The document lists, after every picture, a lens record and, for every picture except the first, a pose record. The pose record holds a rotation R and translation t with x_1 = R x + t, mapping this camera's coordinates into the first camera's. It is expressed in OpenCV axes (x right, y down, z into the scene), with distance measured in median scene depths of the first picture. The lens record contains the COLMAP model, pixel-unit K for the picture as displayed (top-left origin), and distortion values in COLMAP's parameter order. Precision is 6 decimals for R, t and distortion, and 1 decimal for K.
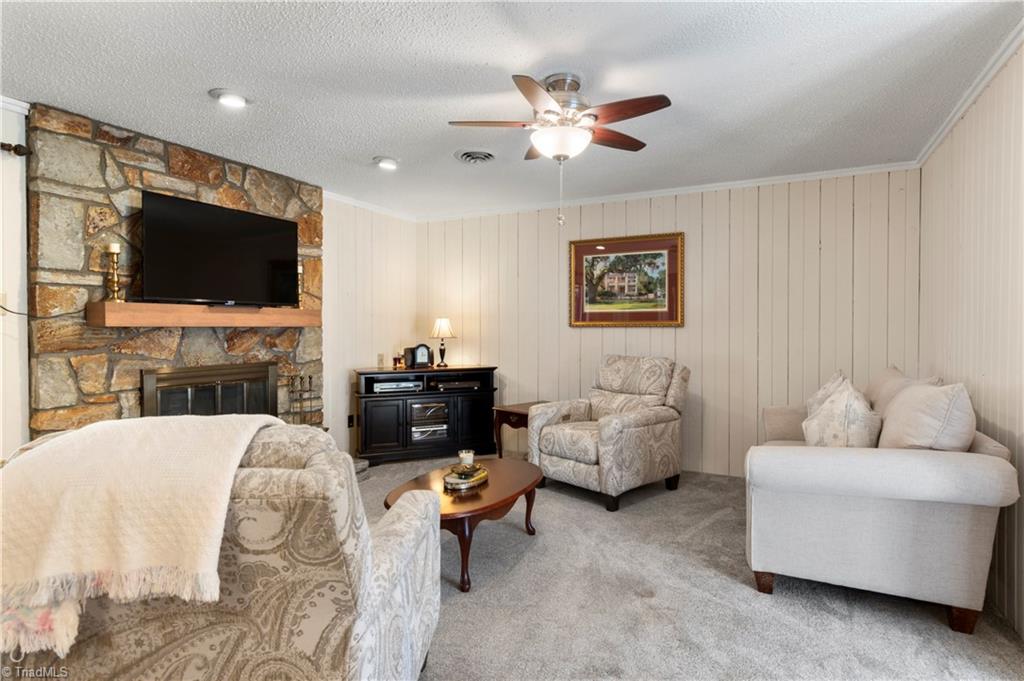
lens RADIAL K [[544.6, 0, 512.0], [0, 544.6, 340.5], [0, 0, 1]] dist [-0.000289, -0.000895]
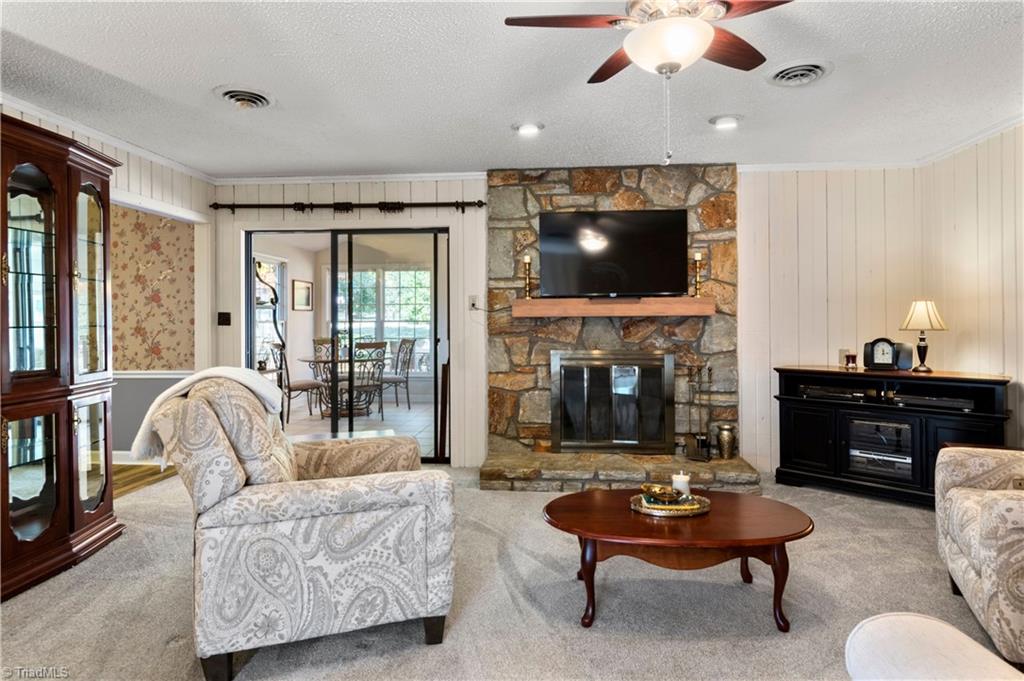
lens RADIAL K [[554.2, 0, 512.1], [0, 554.2, 319.3], [0, 0, 1]] dist [0.002873, -0.000173]
pose [[0.385901, -0.001149, -0.922540, 0.445257], [-0.015064, 0.999858, -0.007547, -0.007335], [0.922417, 0.016809, 0.385829, 0.362902]]
